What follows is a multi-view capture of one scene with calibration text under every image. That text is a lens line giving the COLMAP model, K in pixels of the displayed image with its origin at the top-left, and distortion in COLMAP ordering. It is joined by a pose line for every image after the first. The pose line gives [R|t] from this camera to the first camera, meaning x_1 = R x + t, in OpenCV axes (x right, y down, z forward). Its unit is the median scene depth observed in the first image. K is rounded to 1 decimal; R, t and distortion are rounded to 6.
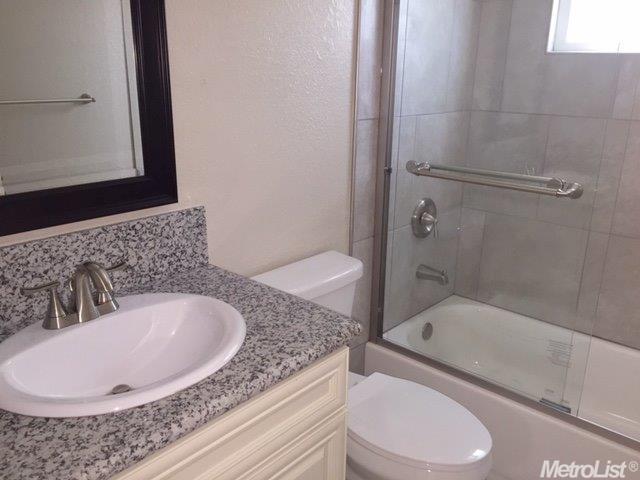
lens RADIAL K [[549.8, 0, 321.5], [0, 549.8, 241.8], [0, 0, 1]] dist [0.077038, -0.125154]
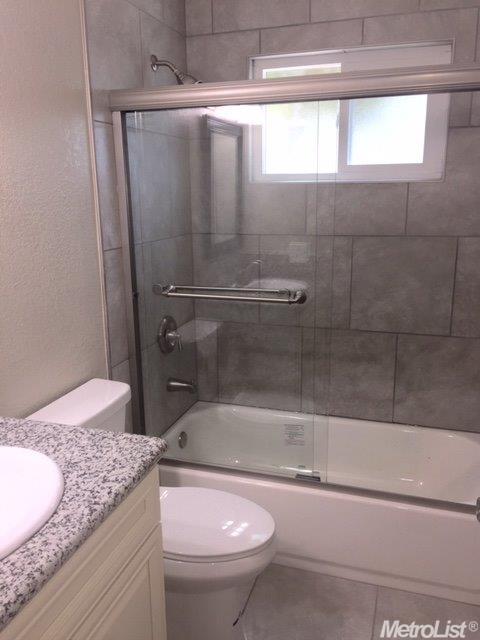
lens RADIAL K [[549.8, 0, 240.2], [0, 549.8, 318.0], [0, 0, 1]] dist [0.077038, -0.125154]
pose [[0.912876, -0.121318, 0.389794, -0.127080], [0.147606, 0.988313, -0.038086, -0.017153], [-0.380617, 0.092304, 0.920114, -0.053902]]
